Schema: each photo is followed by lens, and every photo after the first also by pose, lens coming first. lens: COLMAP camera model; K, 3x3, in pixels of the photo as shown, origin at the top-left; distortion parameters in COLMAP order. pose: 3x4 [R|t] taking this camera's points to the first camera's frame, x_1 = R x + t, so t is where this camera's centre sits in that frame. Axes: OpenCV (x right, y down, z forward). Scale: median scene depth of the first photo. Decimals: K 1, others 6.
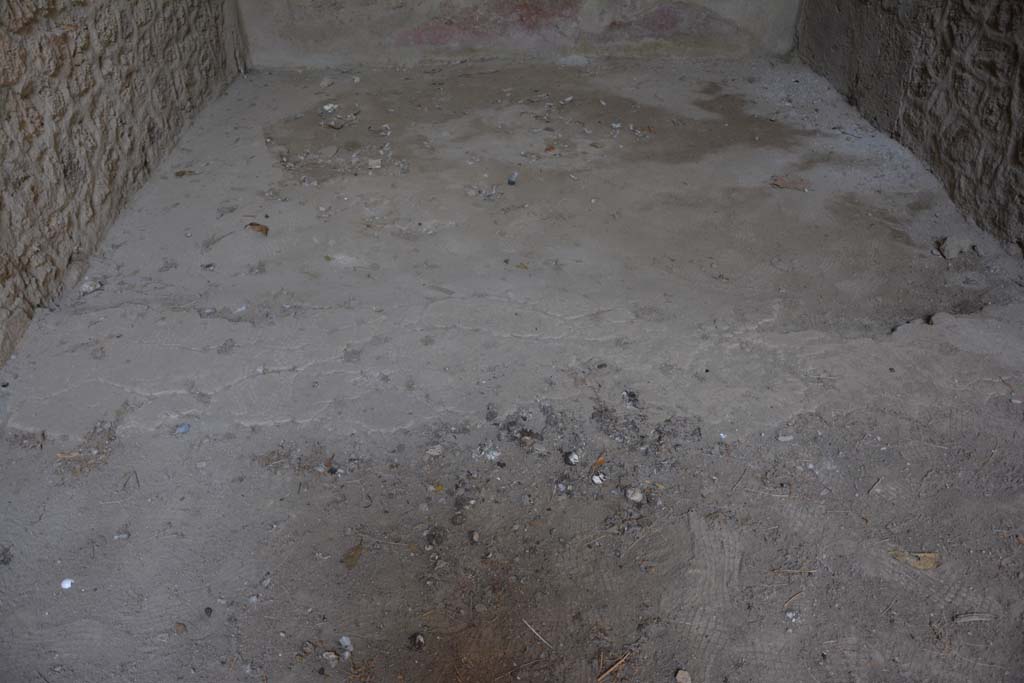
lens RADIAL K [[800.5, 0, 509.5], [0, 800.5, 350.9], [0, 0, 1]] dist [-0.154377, 0.106313]
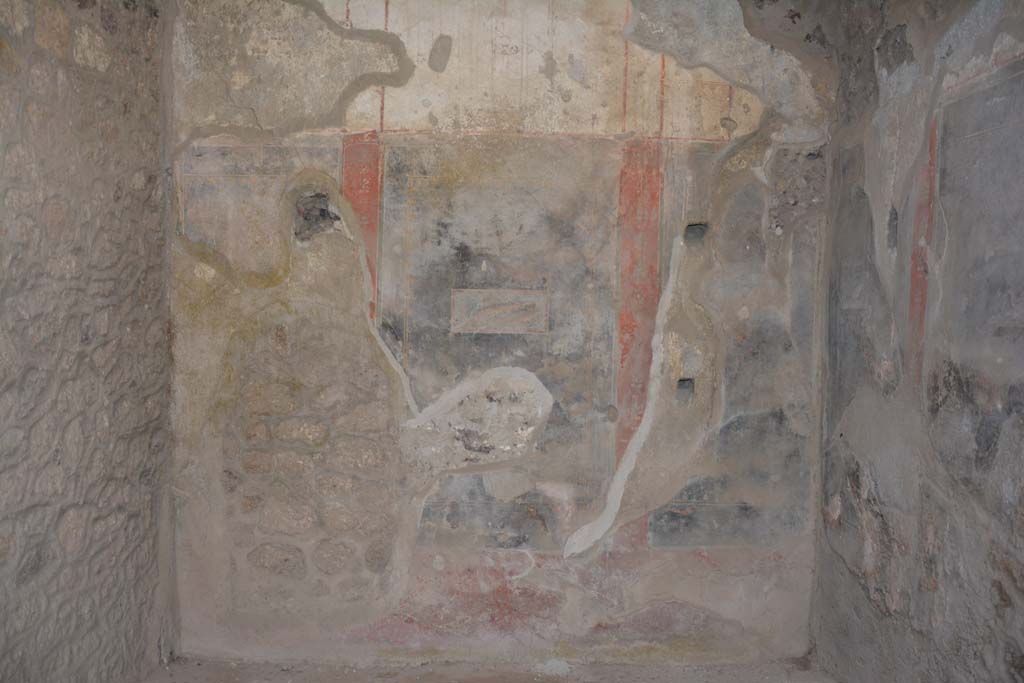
lens RADIAL K [[800.5, 0, 514.6], [0, 800.5, 347.7], [0, 0, 1]] dist [-0.154377, 0.106313]
pose [[0.999528, 0.021990, -0.021439, 0.051681], [-0.030406, 0.806831, -0.590000, -0.151265], [0.004324, 0.590373, 0.807119, 0.112105]]
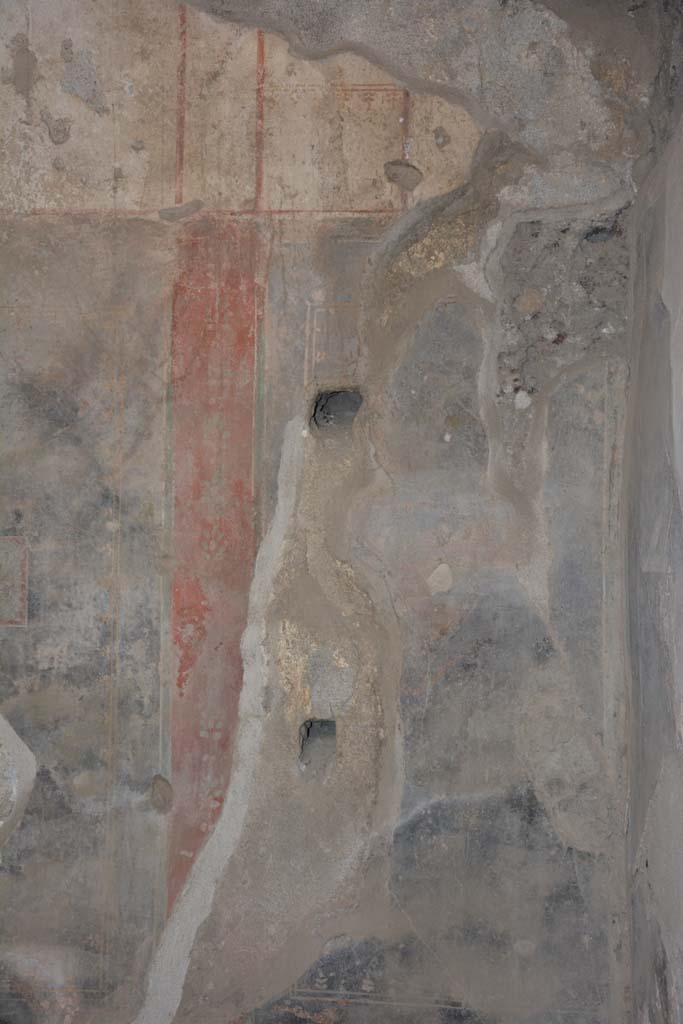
lens RADIAL K [[1191.0, 0, 340.8], [0, 1191.0, 515.8], [0, 0, 1]] dist [0.082365, 0.000000]
pose [[0.992421, 0.008972, -0.122558, 0.307704], [-0.085181, 0.769075, -0.633457, -0.336472], [0.088573, 0.639096, 0.764010, 0.301127]]
